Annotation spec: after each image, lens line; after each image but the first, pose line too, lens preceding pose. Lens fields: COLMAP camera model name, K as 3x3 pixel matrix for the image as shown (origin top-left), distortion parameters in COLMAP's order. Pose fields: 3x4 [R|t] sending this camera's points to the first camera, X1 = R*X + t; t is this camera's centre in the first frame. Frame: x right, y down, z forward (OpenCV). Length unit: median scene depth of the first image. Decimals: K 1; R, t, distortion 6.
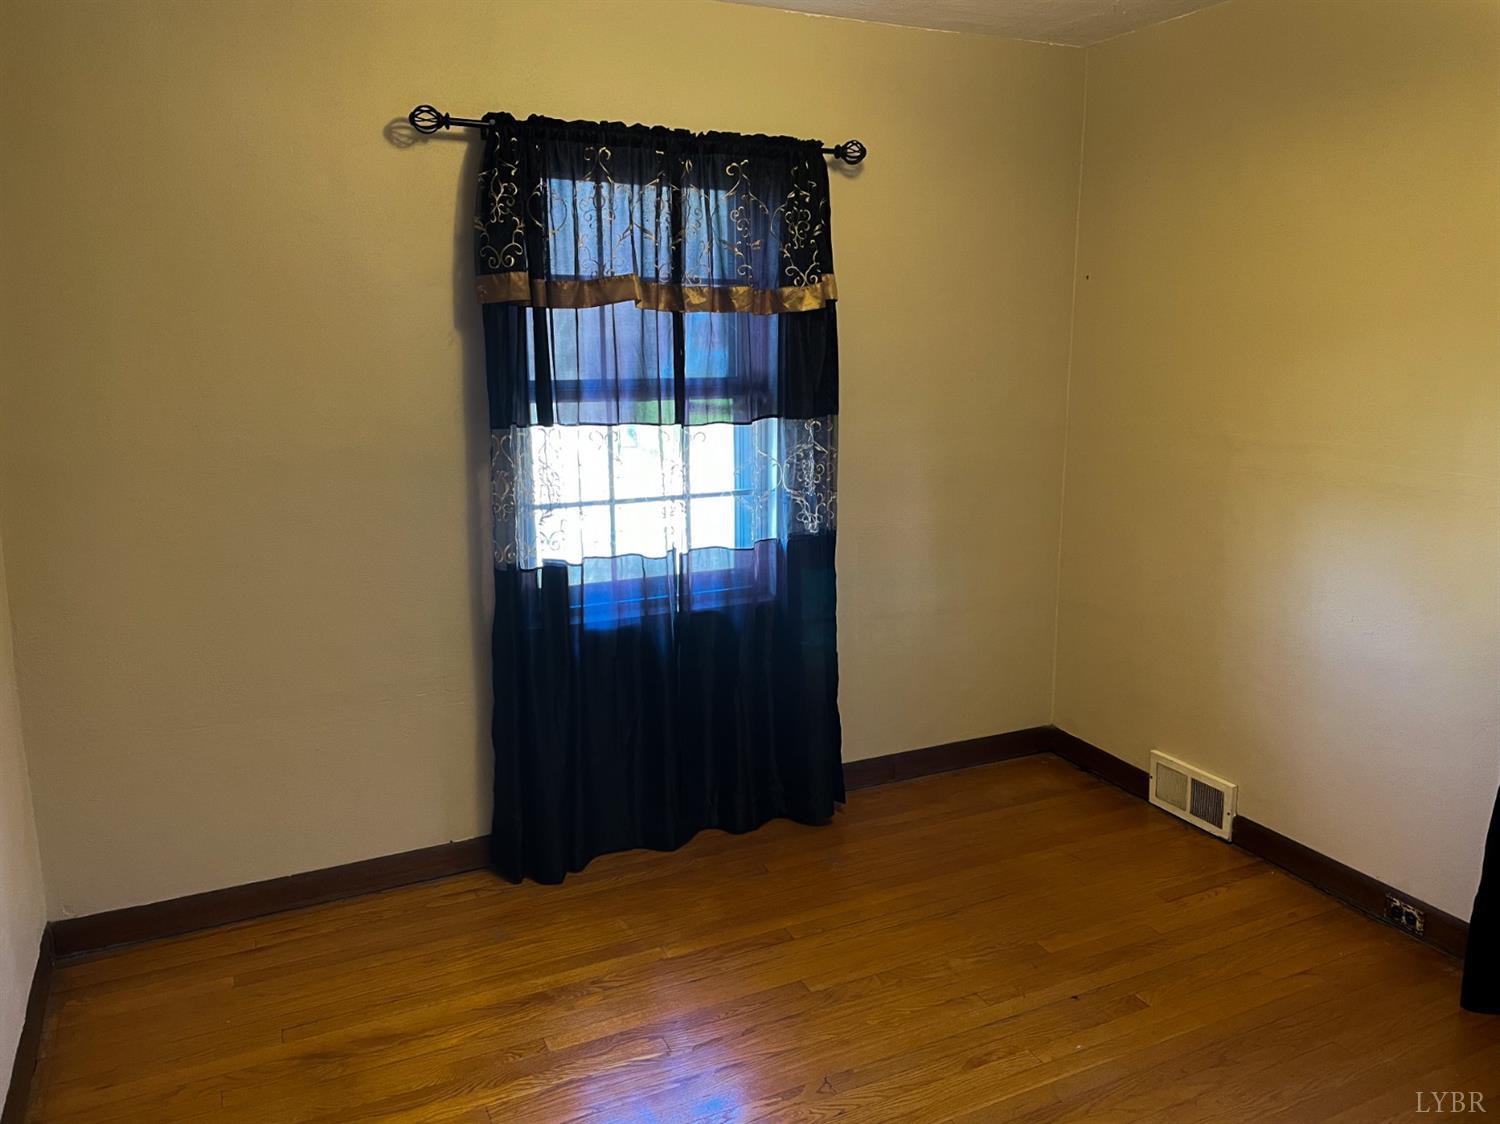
lens RADIAL K [[1112.4, 0, 750.0], [0, 1112.4, 562.0], [0, 0, 1]] dist [0.090546, -0.132257]
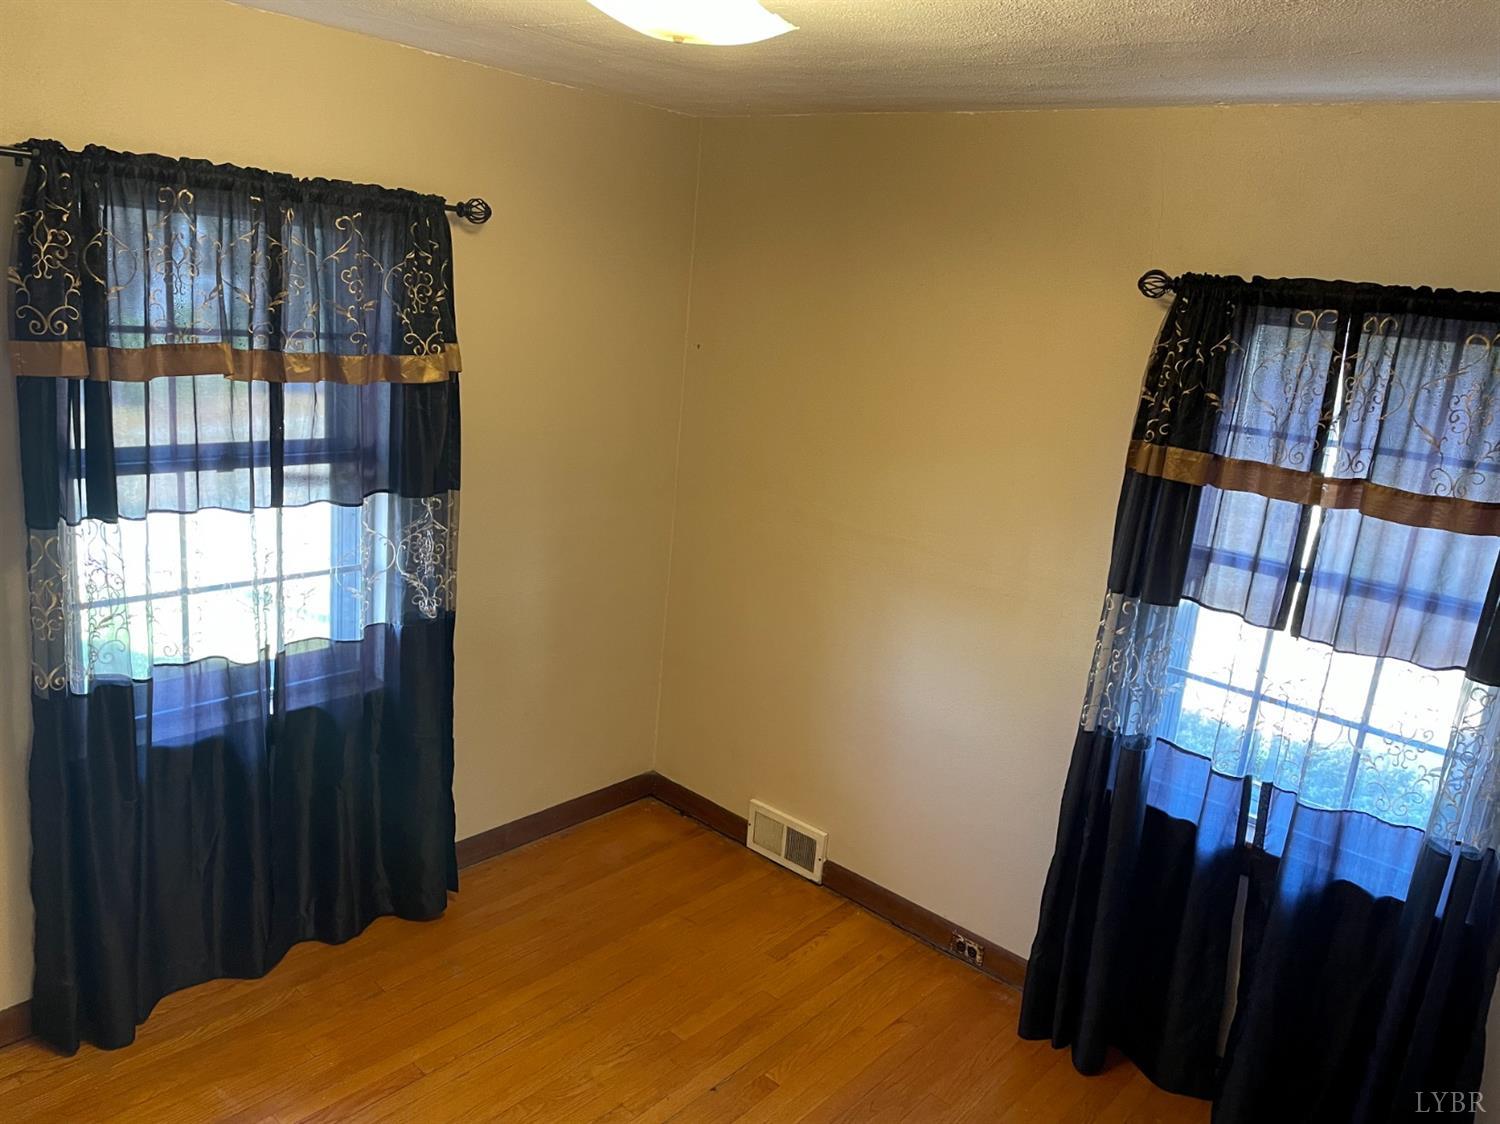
lens RADIAL K [[1112.4, 0, 750.0], [0, 1112.4, 562.0], [0, 0, 1]] dist [0.090546, -0.132257]
pose [[0.911090, -0.012700, 0.412013, -0.087995], [-0.013816, 0.998023, 0.061316, -0.138731], [-0.411977, -0.061557, 0.909113, 0.054673]]
